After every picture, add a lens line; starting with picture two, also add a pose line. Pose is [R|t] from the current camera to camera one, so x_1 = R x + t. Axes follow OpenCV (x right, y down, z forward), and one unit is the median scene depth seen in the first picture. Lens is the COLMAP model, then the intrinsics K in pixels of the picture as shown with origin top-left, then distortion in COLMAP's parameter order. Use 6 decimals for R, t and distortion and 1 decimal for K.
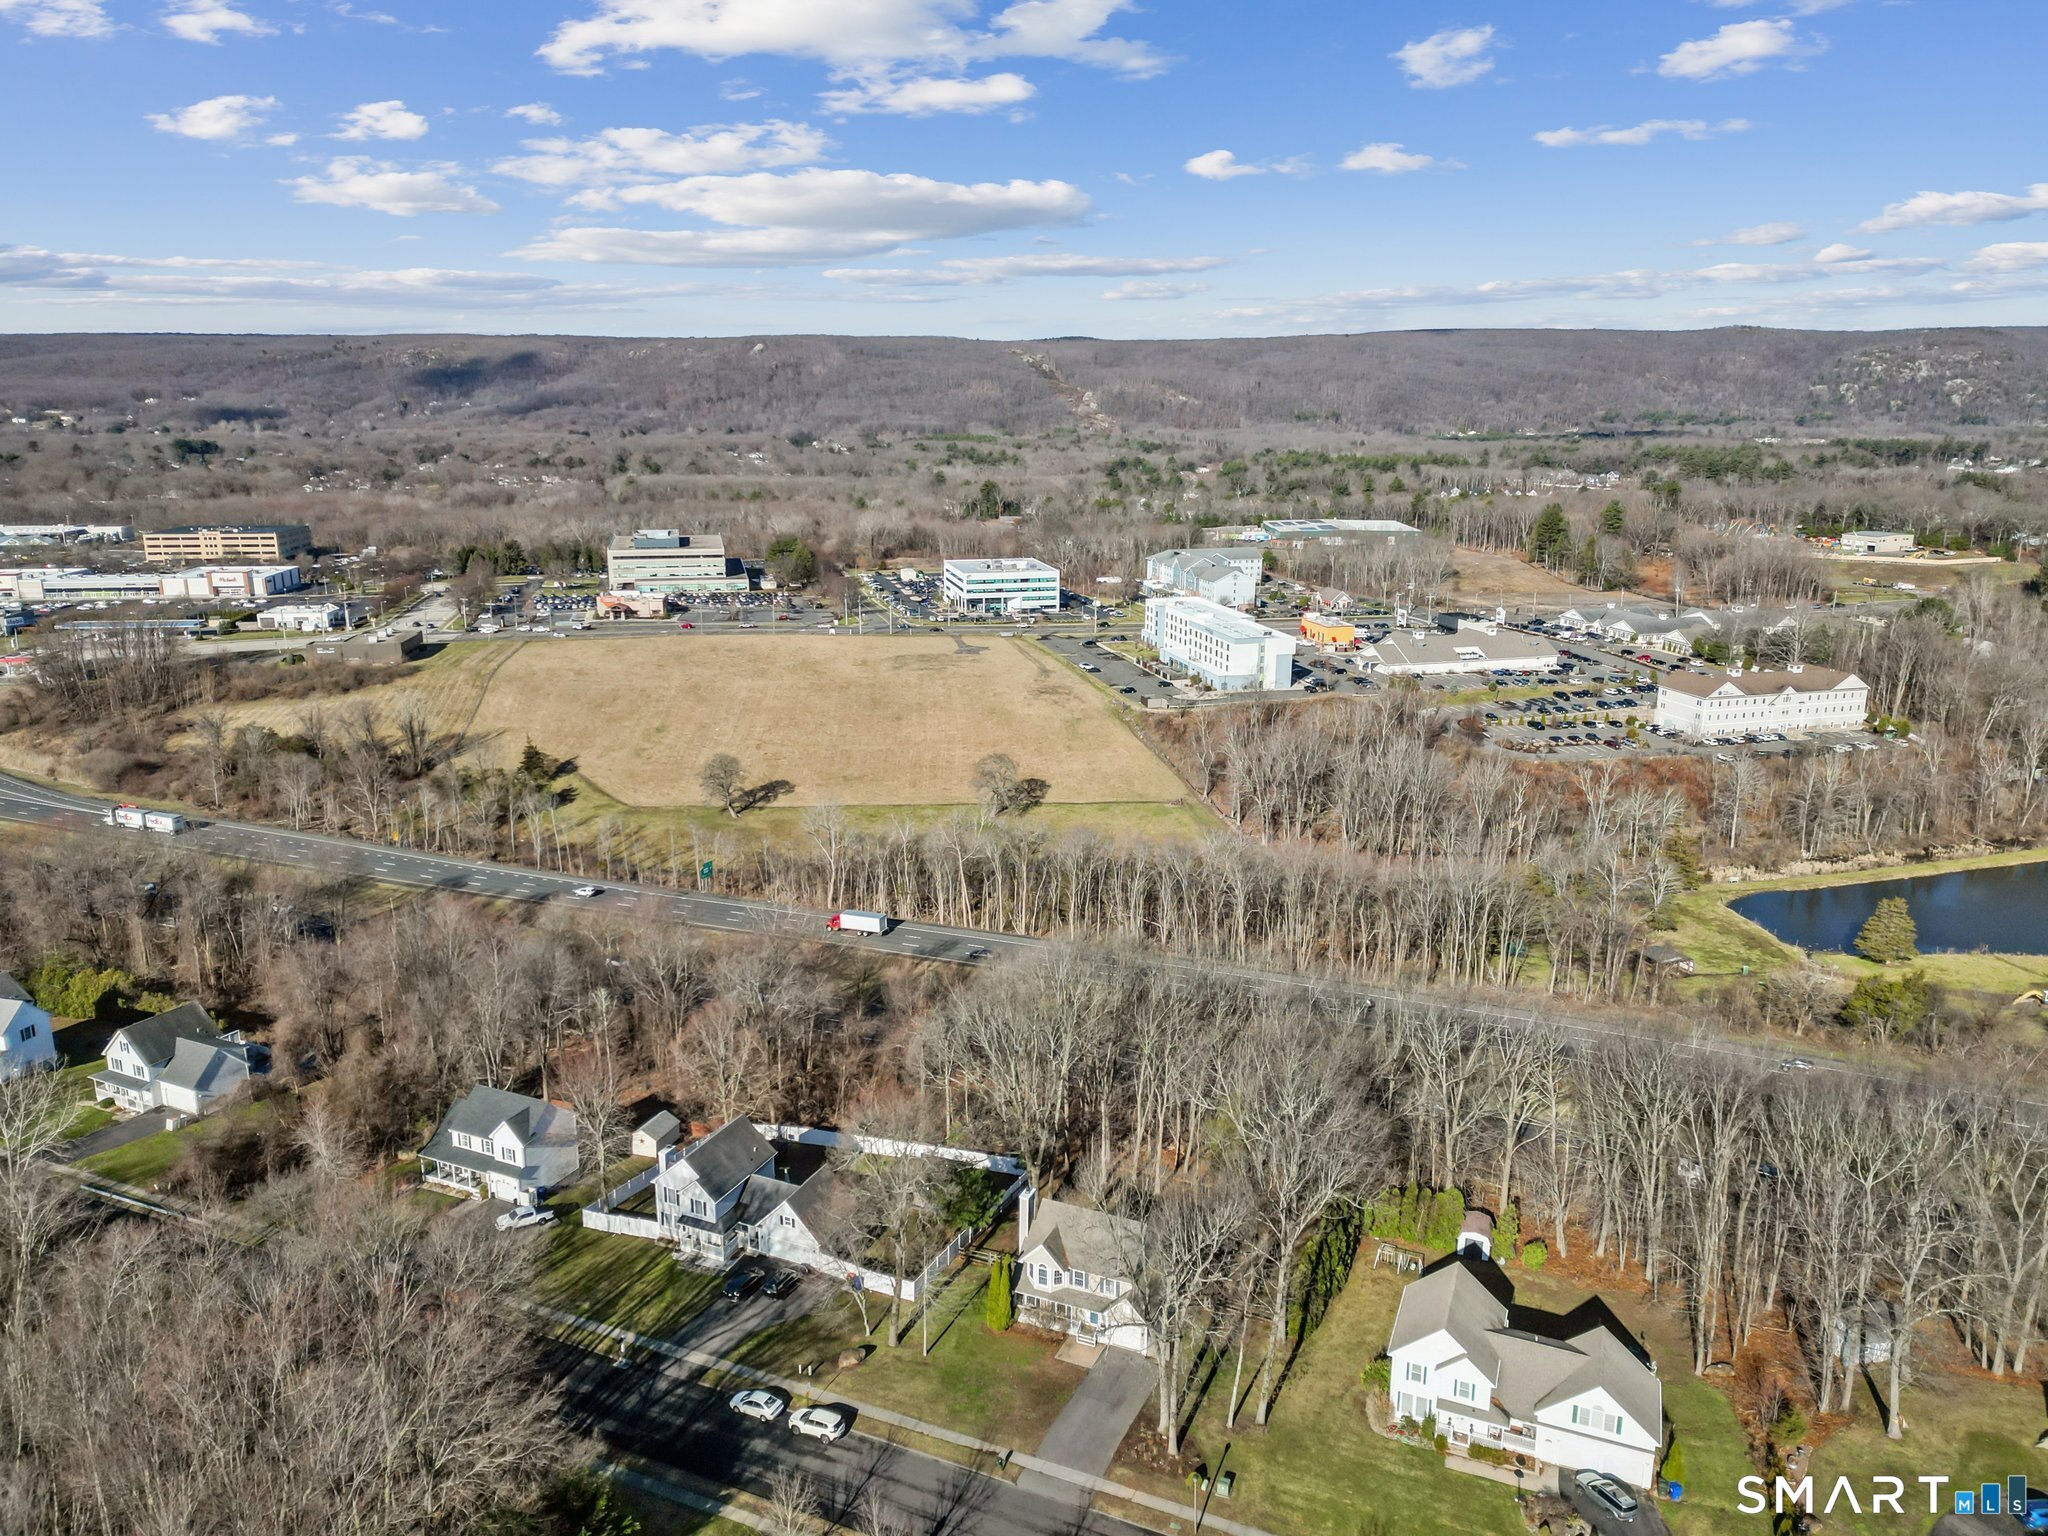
lens RADIAL K [[1455.8, 0, 1021.5], [0, 1455.8, 768.9], [0, 0, 1]] dist [0.049289, -0.012520]
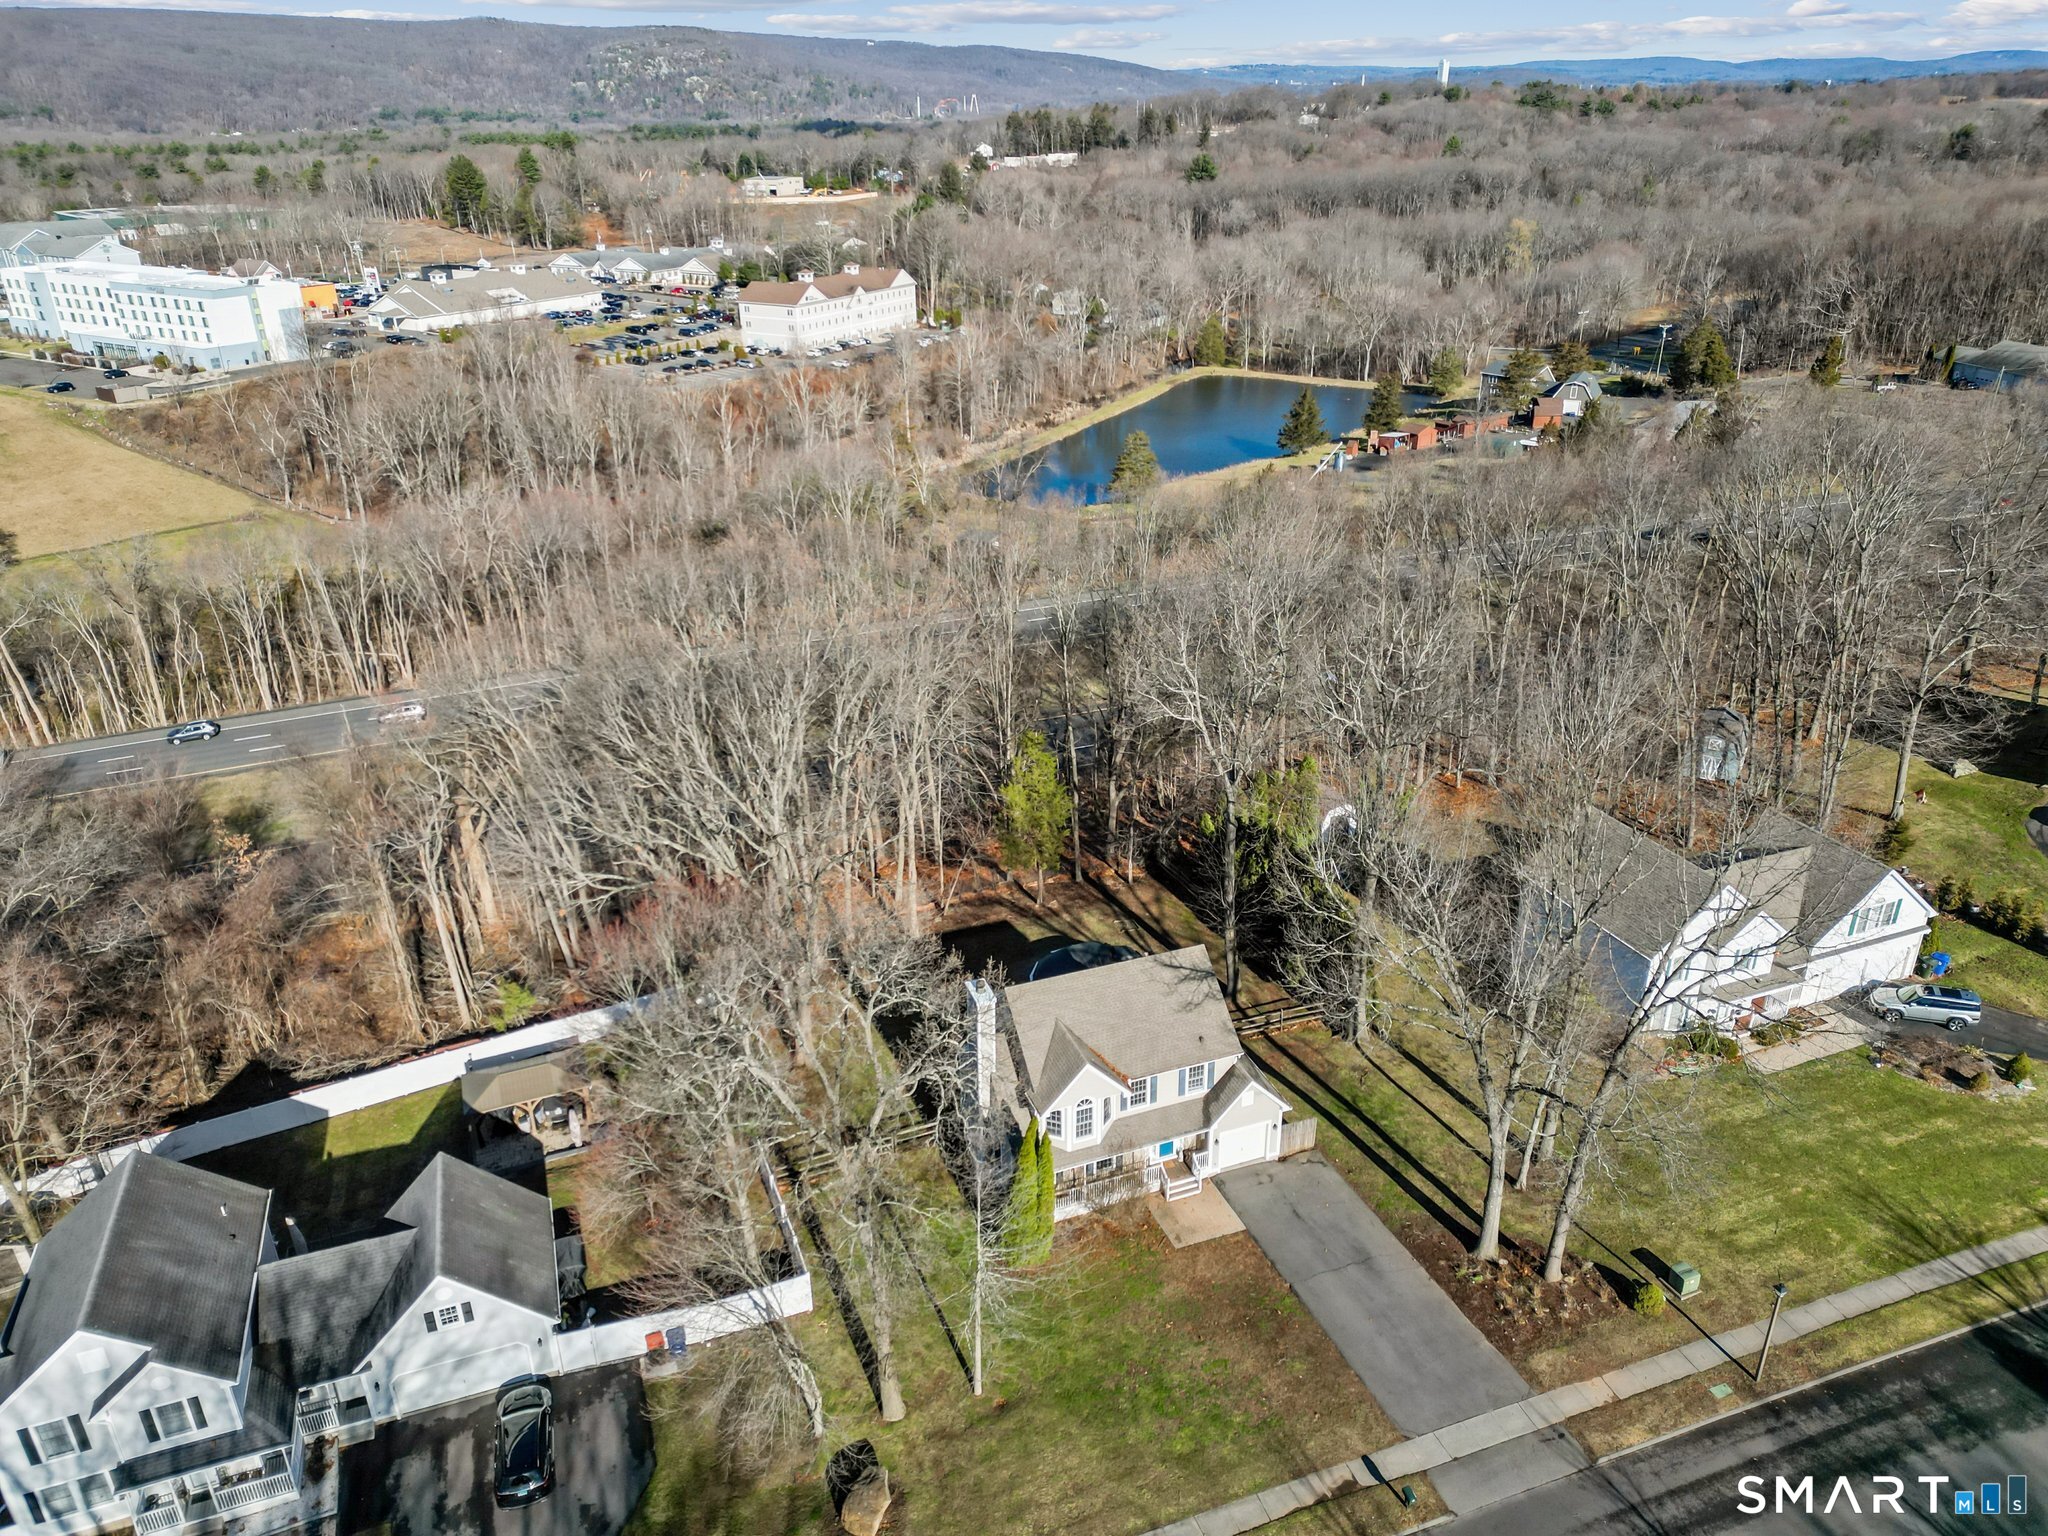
lens RADIAL K [[1455.8, 0, 1026.5], [0, 1455.8, 769.0], [0, 0, 1]] dist [0.049289, -0.012520]
pose [[0.717619, -0.305203, 0.625999, -0.087656], [0.196570, 0.951077, 0.238353, 0.036328], [-0.668120, -0.047994, 0.742504, 0.211022]]
